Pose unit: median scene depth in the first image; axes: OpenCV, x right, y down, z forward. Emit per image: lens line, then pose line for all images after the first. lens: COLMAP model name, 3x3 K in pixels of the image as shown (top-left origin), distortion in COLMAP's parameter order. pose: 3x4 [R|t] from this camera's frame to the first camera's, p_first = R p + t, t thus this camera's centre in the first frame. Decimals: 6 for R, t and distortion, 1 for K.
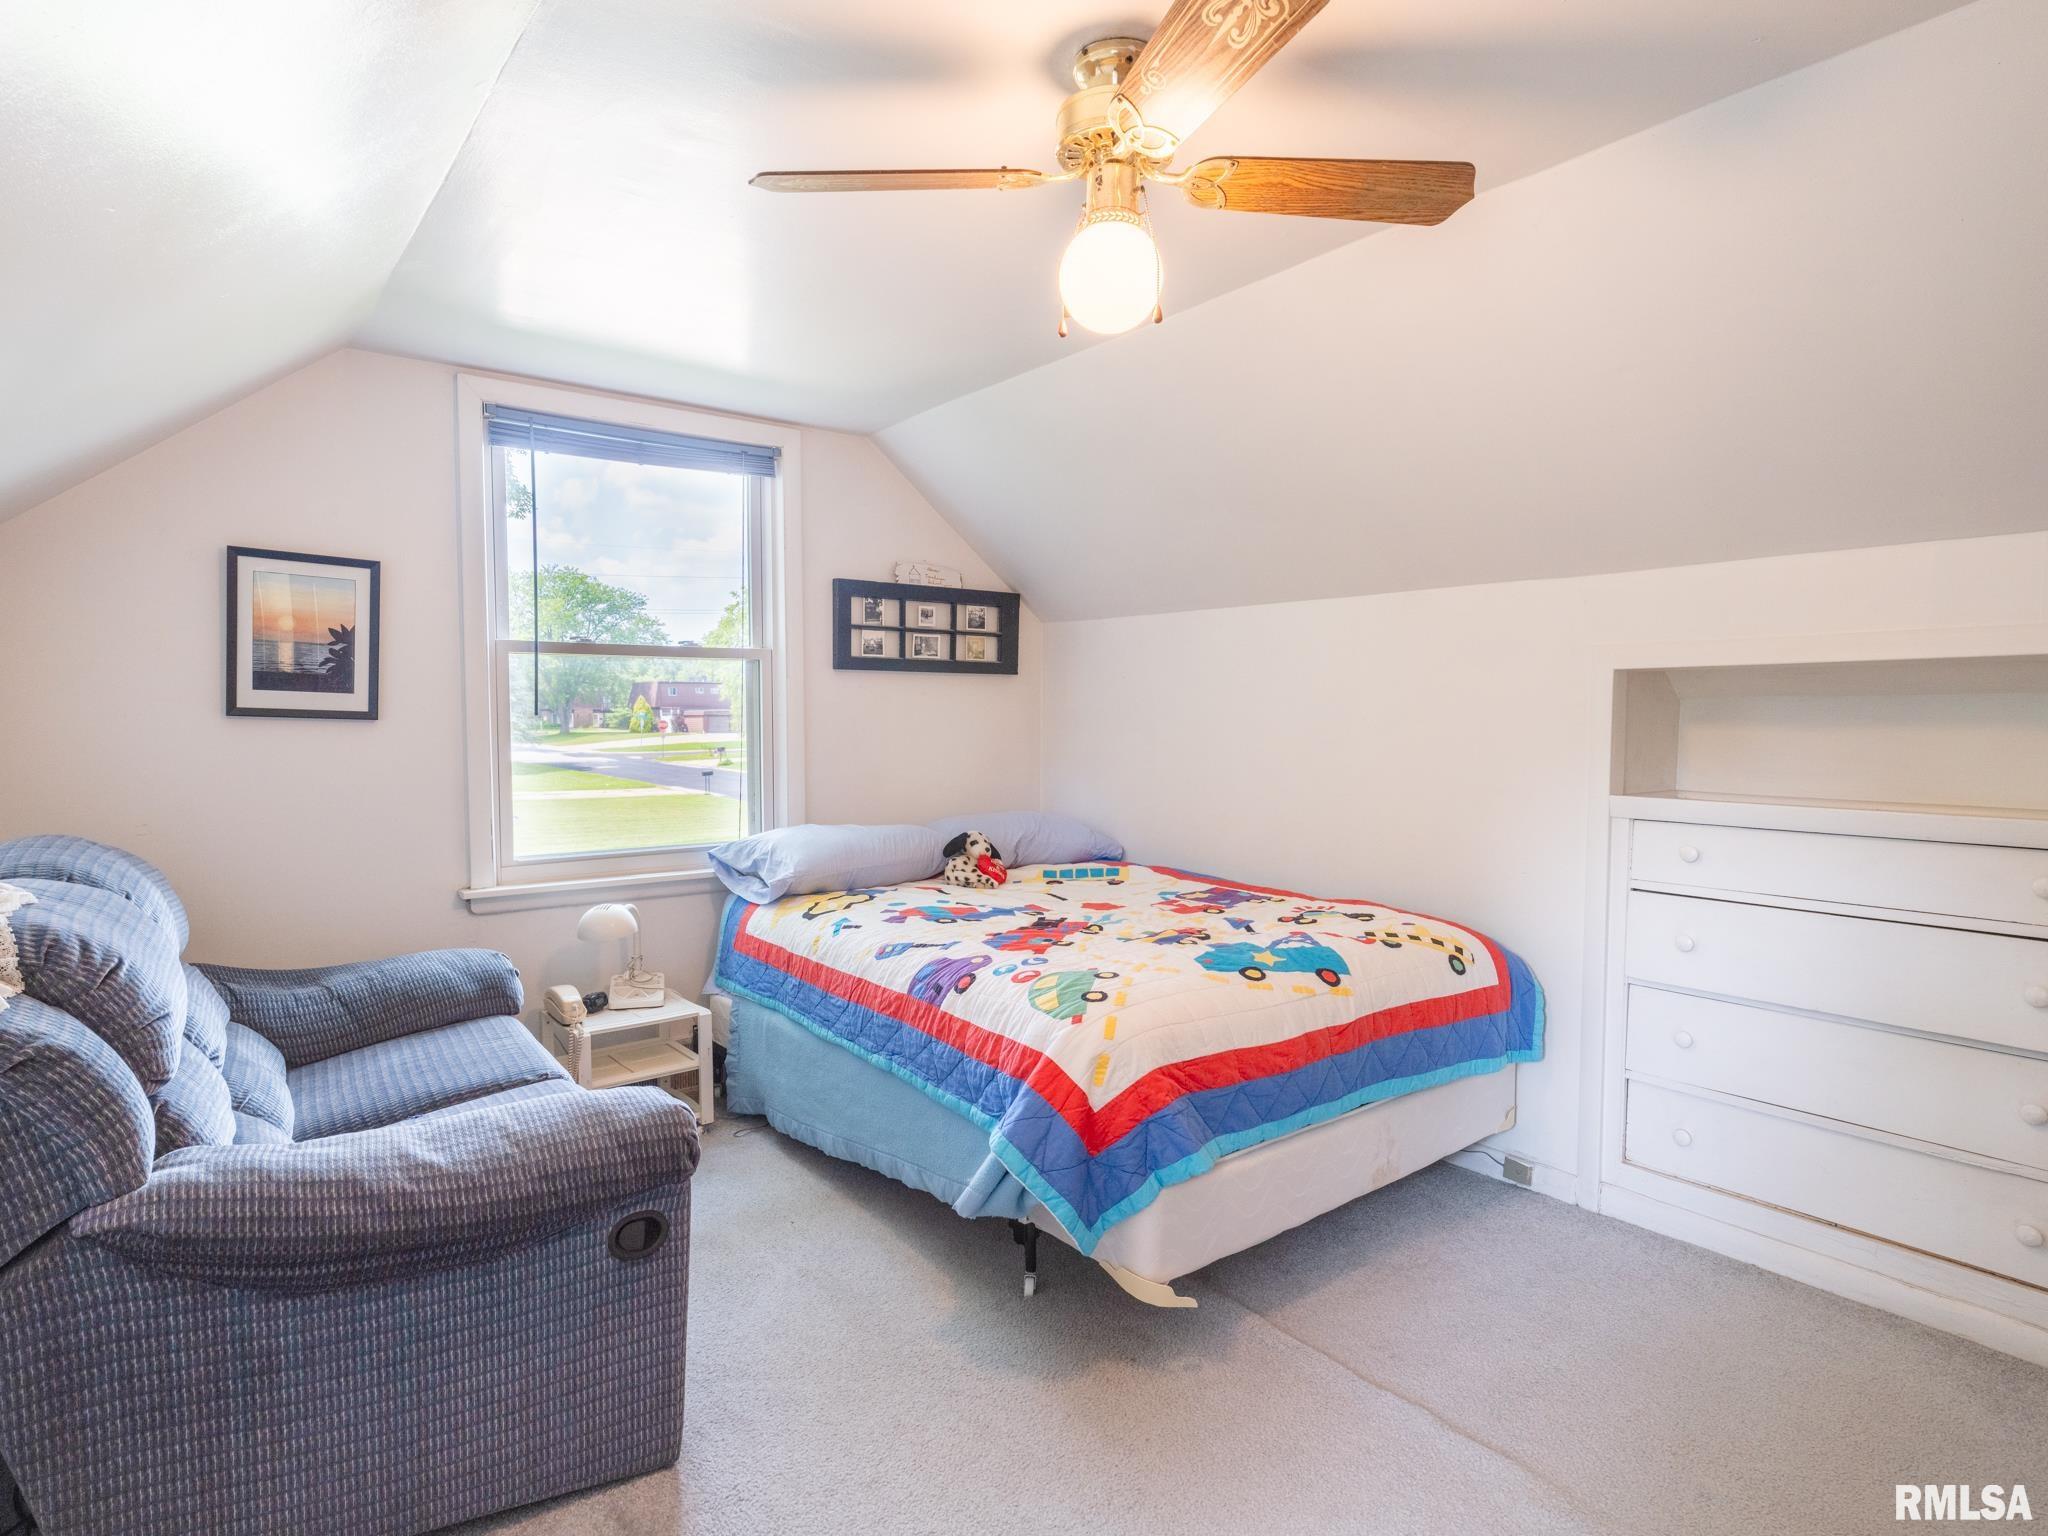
lens RADIAL K [[1136.4, 0, 1037.2], [0, 1136.4, 776.4], [0, 0, 1]] dist [0.005989, 0.001007]
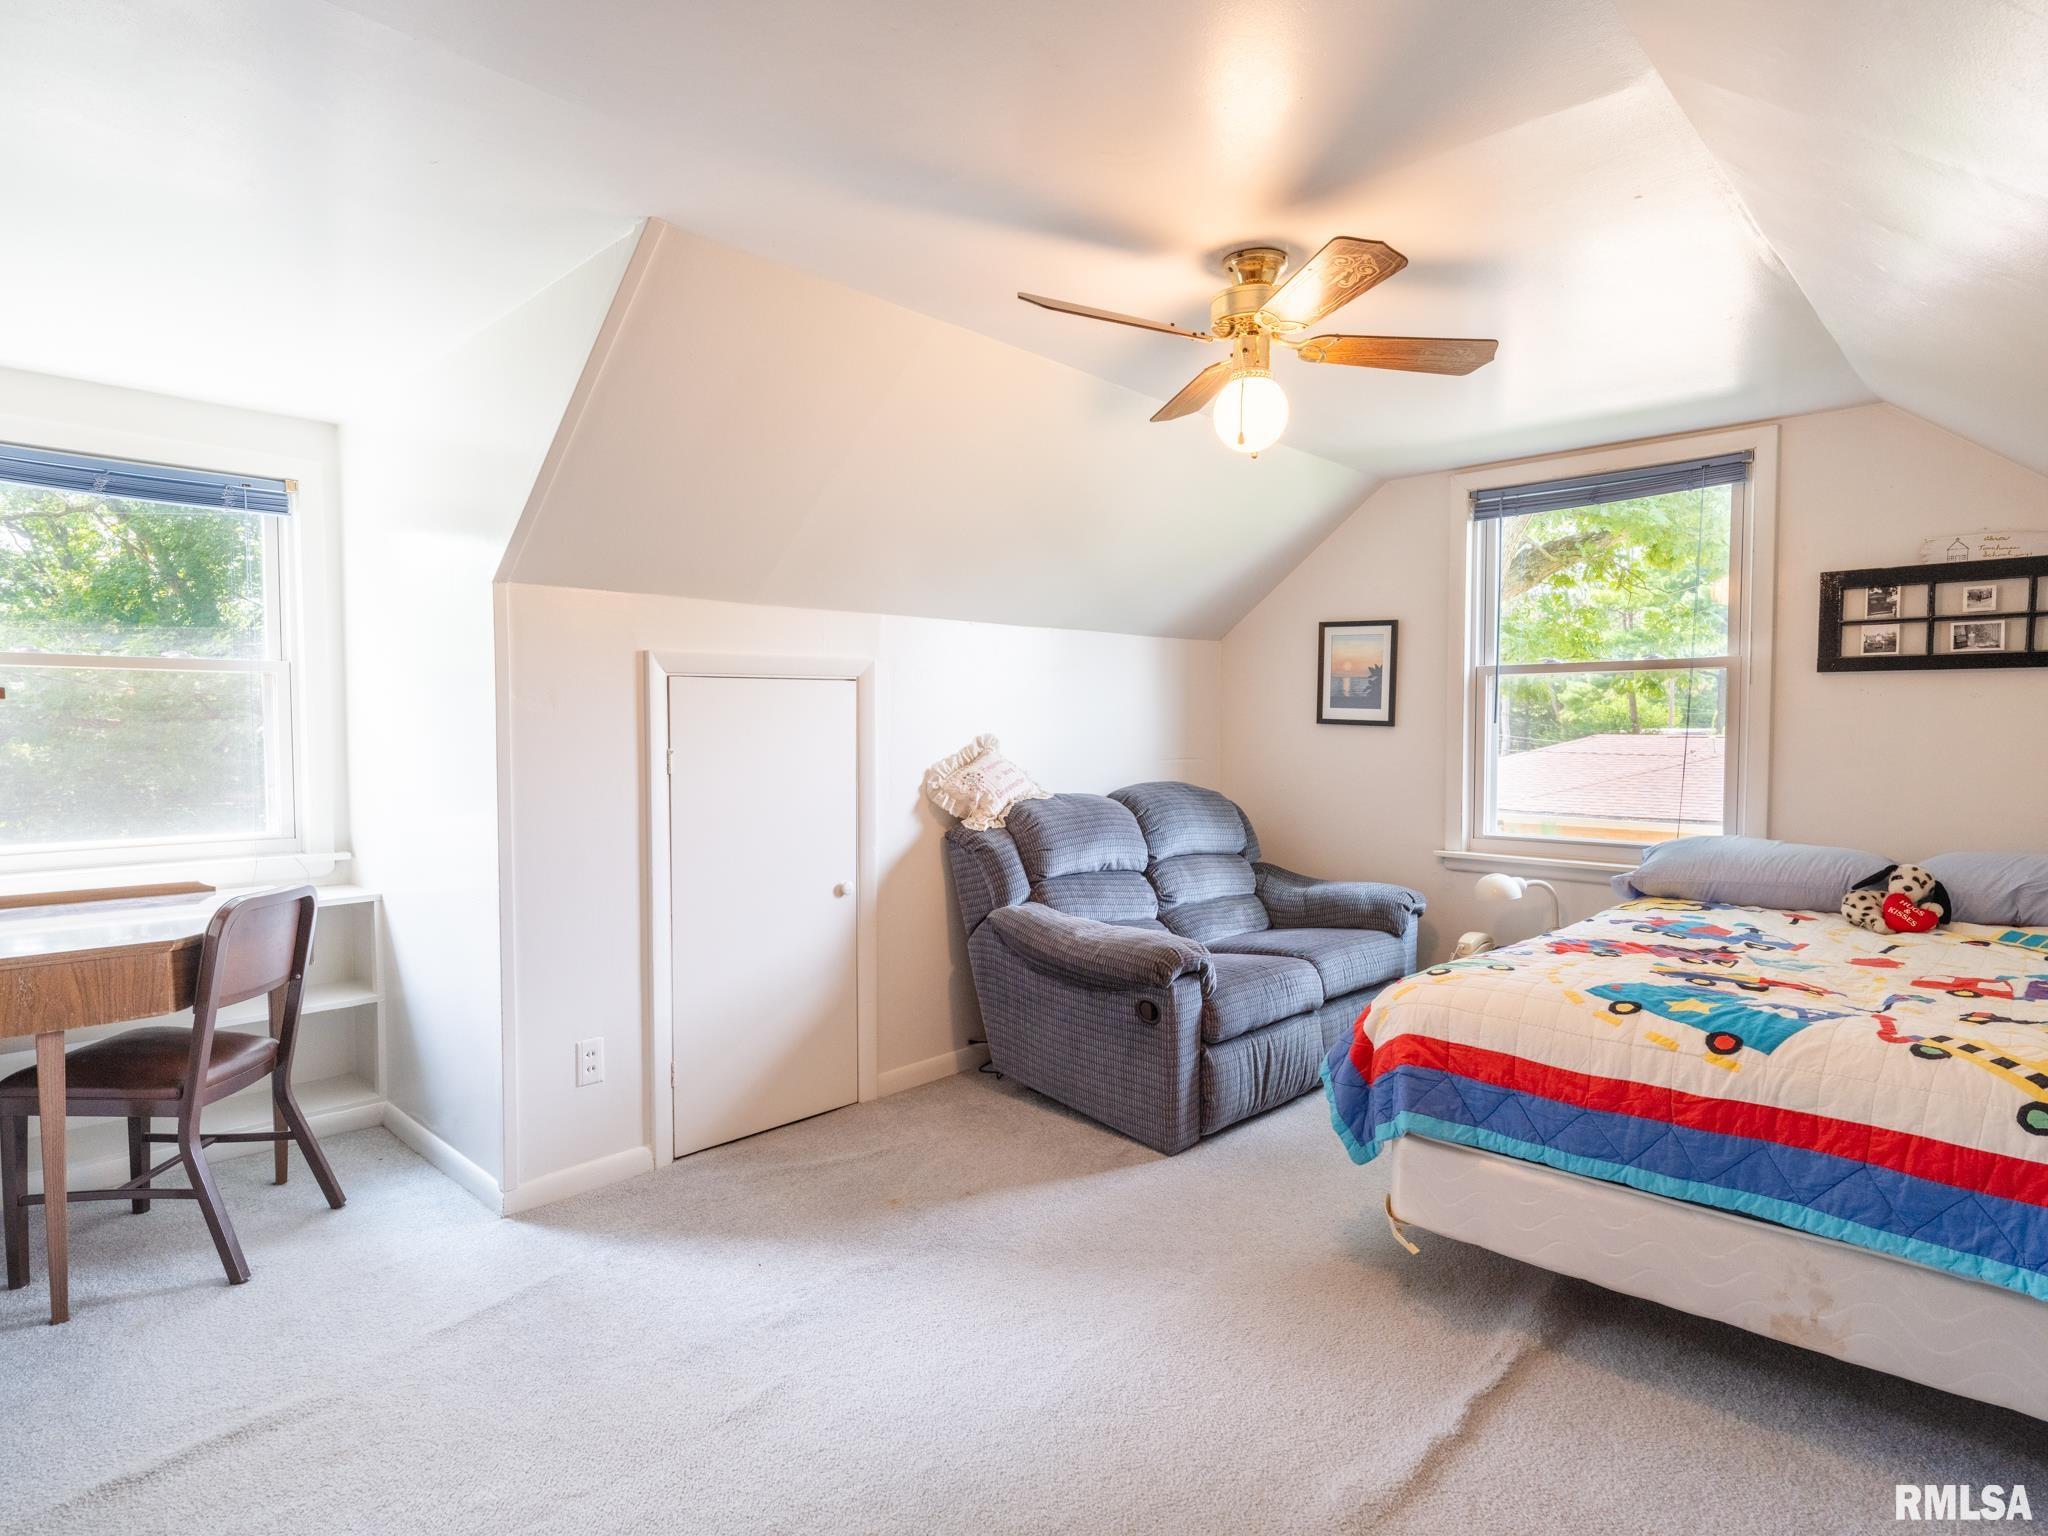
lens RADIAL K [[1136.4, 0, 1037.2], [0, 1136.4, 776.4], [0, 0, 1]] dist [0.005989, 0.001007]
pose [[0.156535, 0.042931, -0.986739, 0.654165], [-0.055272, 0.997870, 0.034647, -0.008350], [0.986125, 0.049116, 0.158574, 0.250556]]
